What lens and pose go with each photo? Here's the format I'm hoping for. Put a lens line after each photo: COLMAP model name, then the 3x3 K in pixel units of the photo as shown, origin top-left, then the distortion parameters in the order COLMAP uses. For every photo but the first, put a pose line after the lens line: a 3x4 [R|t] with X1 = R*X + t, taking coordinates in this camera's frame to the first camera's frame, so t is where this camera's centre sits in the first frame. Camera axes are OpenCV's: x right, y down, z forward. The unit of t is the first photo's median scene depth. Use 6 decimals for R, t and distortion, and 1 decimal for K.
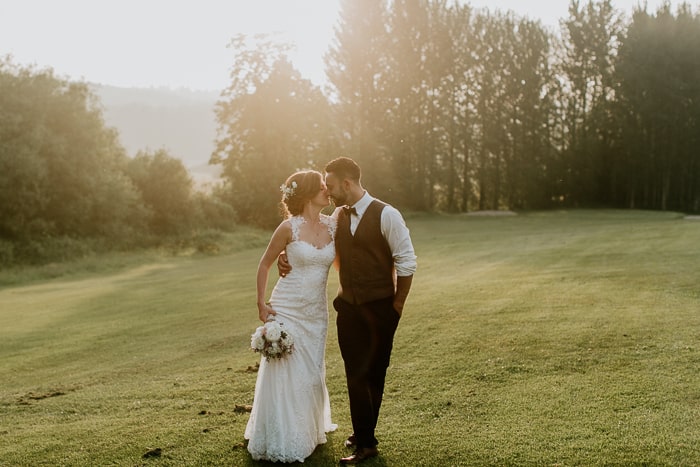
lens RADIAL K [[1224.9, 0, 312.9], [0, 1224.9, 169.8], [0, 0, 1]] dist [0.062769, 0.000000]
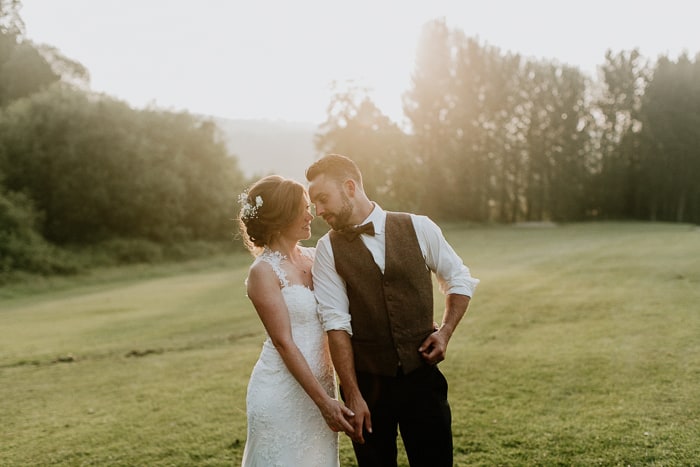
lens RADIAL K [[1014.8, 0, 350.9], [0, 1014.8, 228.1], [0, 0, 1]] dist [0.058730, 0.000000]
pose [[0.999300, 0.006414, -0.036856, -0.001598], [-0.004933, 0.999182, 0.040146, -0.000717], [0.037083, -0.039936, 0.998514, -0.018050]]
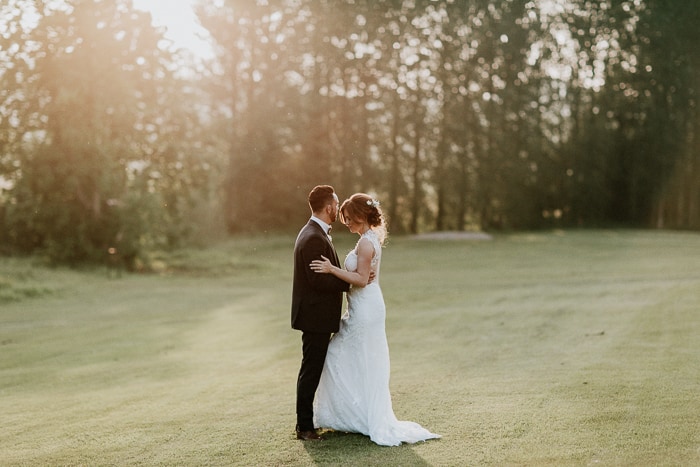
lens RADIAL K [[1516.4, 0, 344.0], [0, 1516.4, 248.4], [0, 0, 1]] dist [0.080118, 0.000000]
pose [[0.997732, 0.002773, 0.067249, 0.031729], [-0.005821, 0.998962, 0.045179, 0.005685], [-0.067054, -0.045468, 0.996713, 0.190749]]
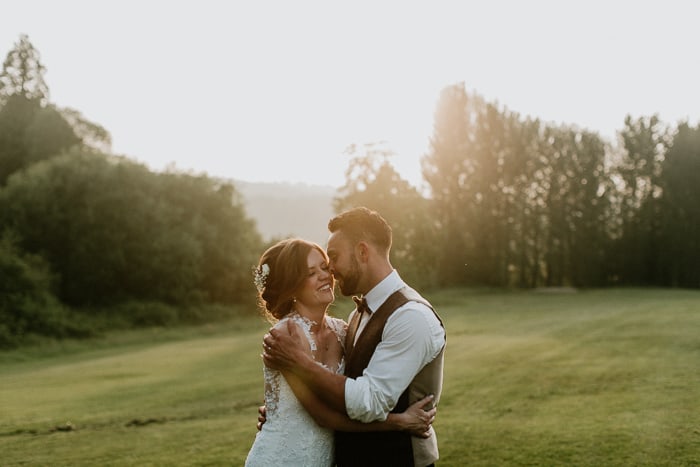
lens RADIAL K [[1014.8, 0, 351.2], [0, 1014.8, 235.2], [0, 0, 1]] dist [0.058730, 0.000000]
pose [[0.998365, 0.010575, -0.056167, -0.001096], [-0.011456, 0.999816, -0.015390, -0.000742], [0.055994, 0.016008, 0.998303, -0.015807]]
